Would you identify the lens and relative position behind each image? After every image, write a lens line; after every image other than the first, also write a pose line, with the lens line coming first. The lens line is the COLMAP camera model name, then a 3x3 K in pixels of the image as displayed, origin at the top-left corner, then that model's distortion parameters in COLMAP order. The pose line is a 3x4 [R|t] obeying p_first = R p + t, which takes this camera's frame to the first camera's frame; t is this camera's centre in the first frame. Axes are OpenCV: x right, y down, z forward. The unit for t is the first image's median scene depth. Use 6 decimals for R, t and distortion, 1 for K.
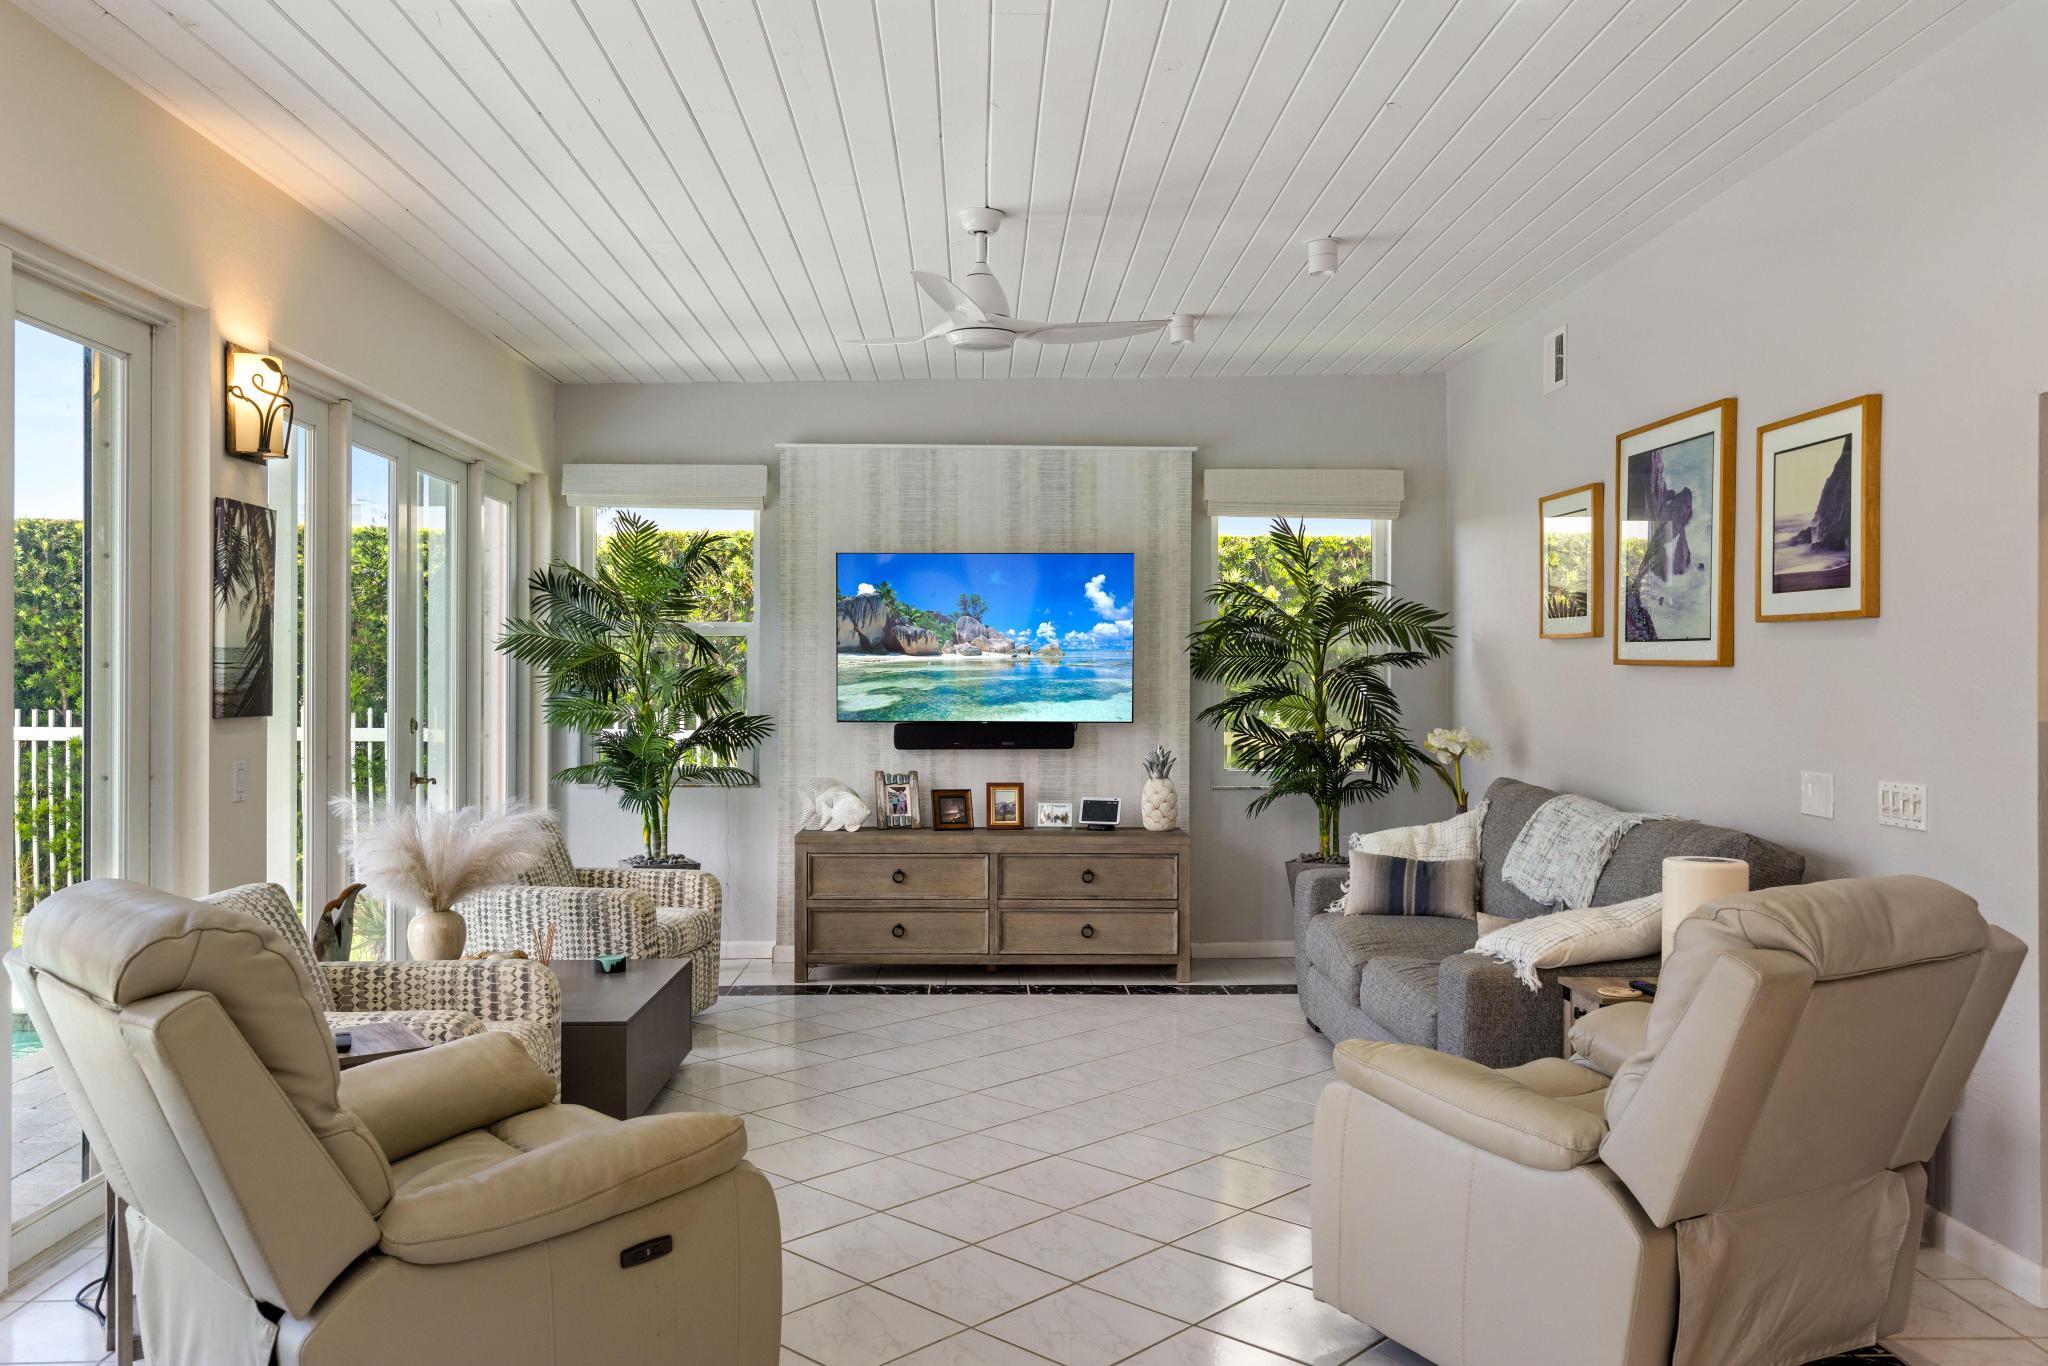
lens RADIAL K [[1501.4, 0, 974.3], [0, 1501.4, 671.9], [0, 0, 1]] dist [-0.001260, 0.000363]
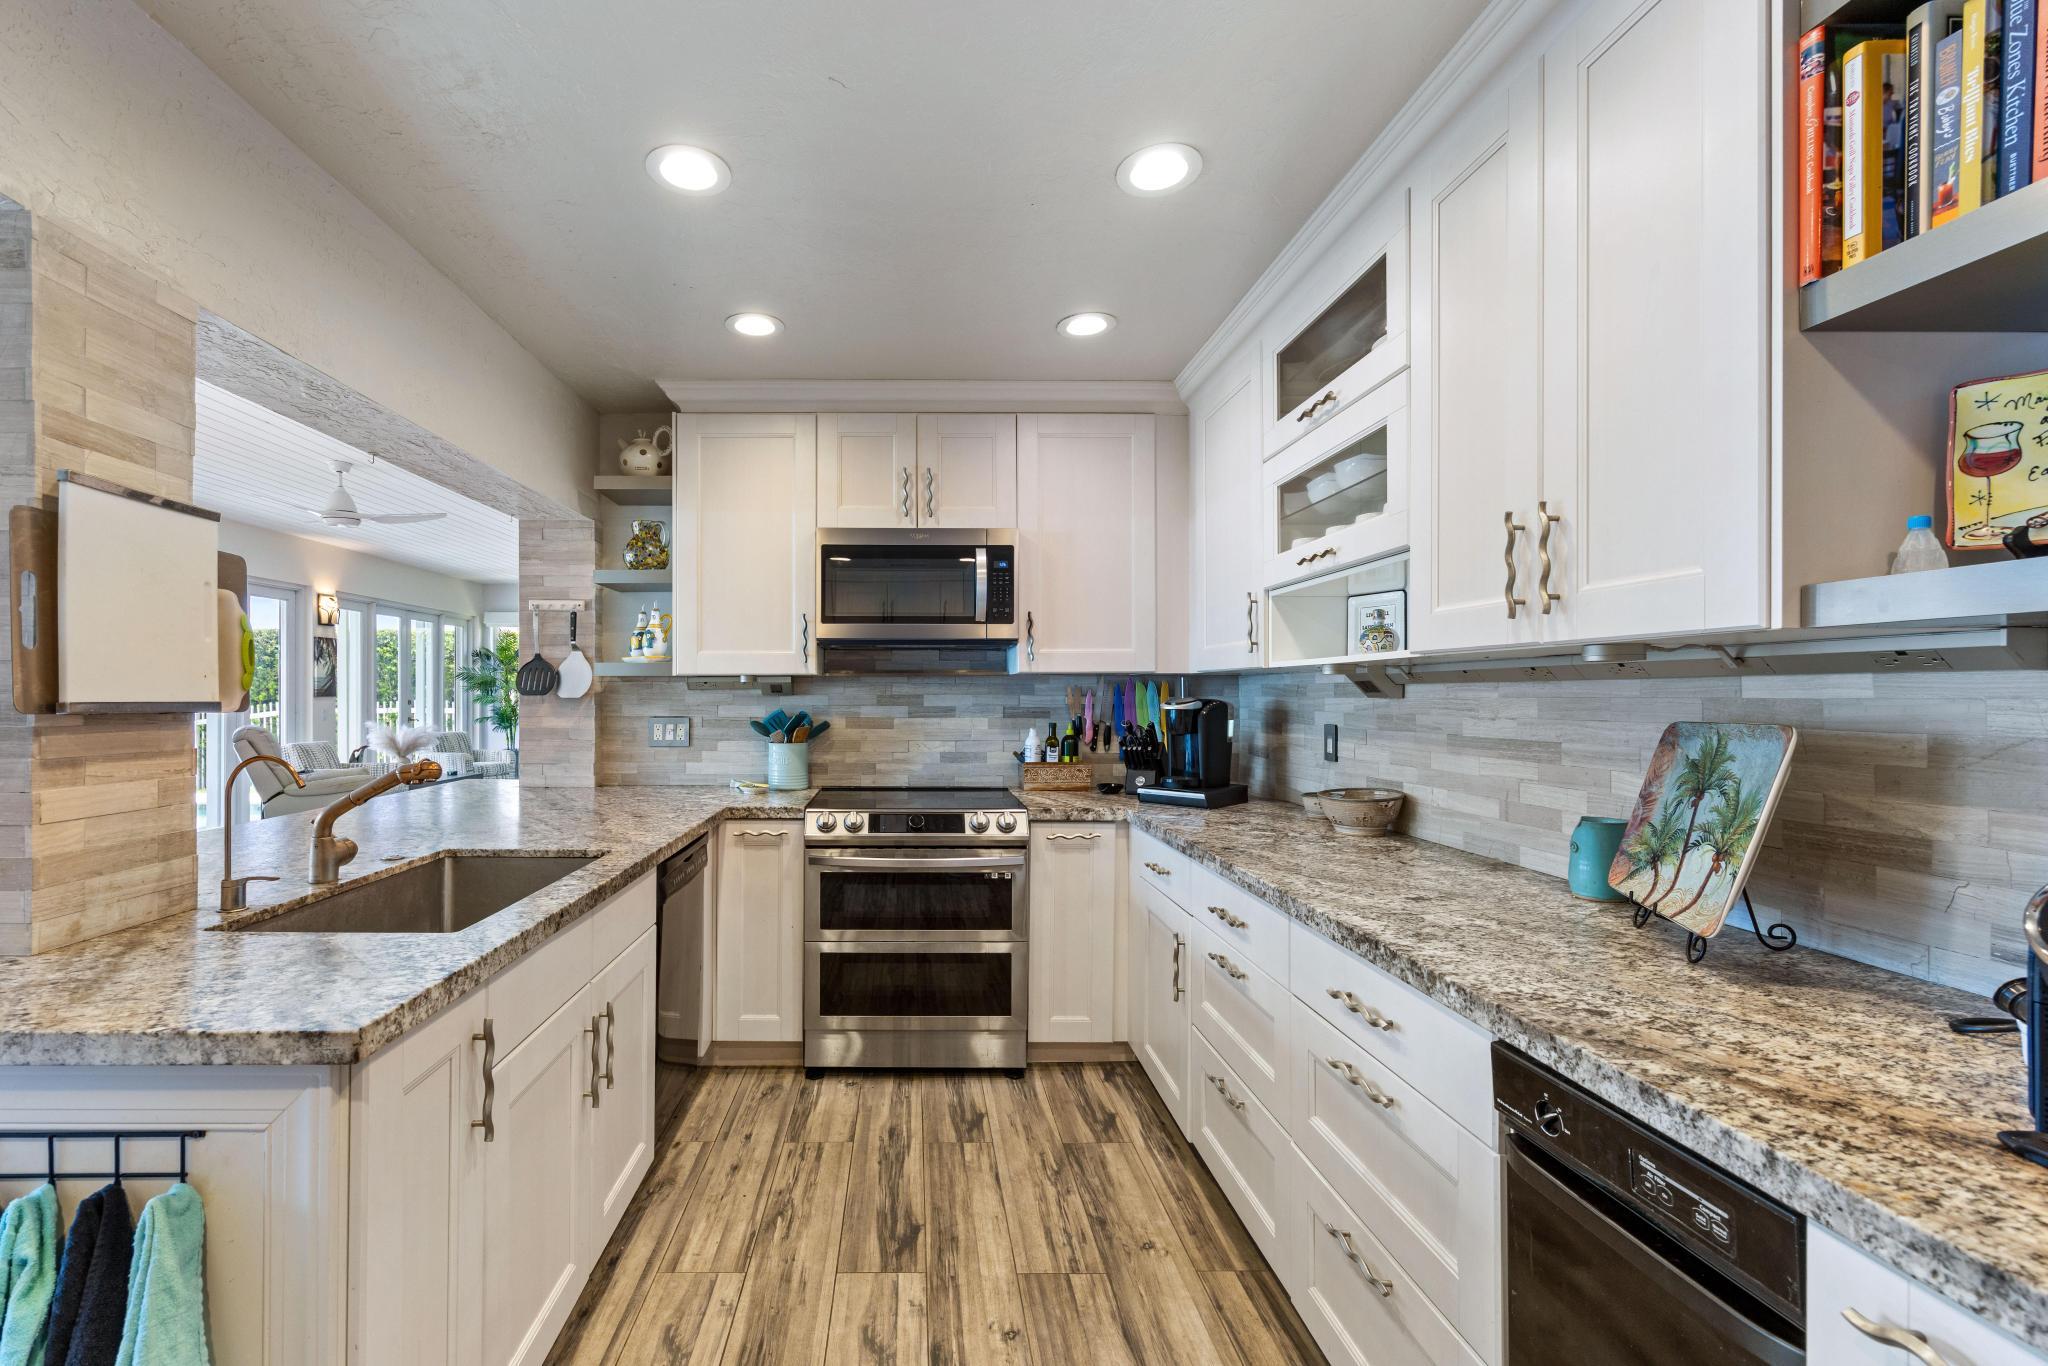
lens RADIAL K [[842.1, 0, 873.9], [0, 842.1, 693.7], [0, 0, 1]] dist [-0.000063, 0.000277]
pose [[0.998550, -0.005270, -0.053566, 0.546077], [0.005592, 0.999967, 0.005848, 0.010838], [0.053534, -0.006139, 0.998547, -0.554760]]
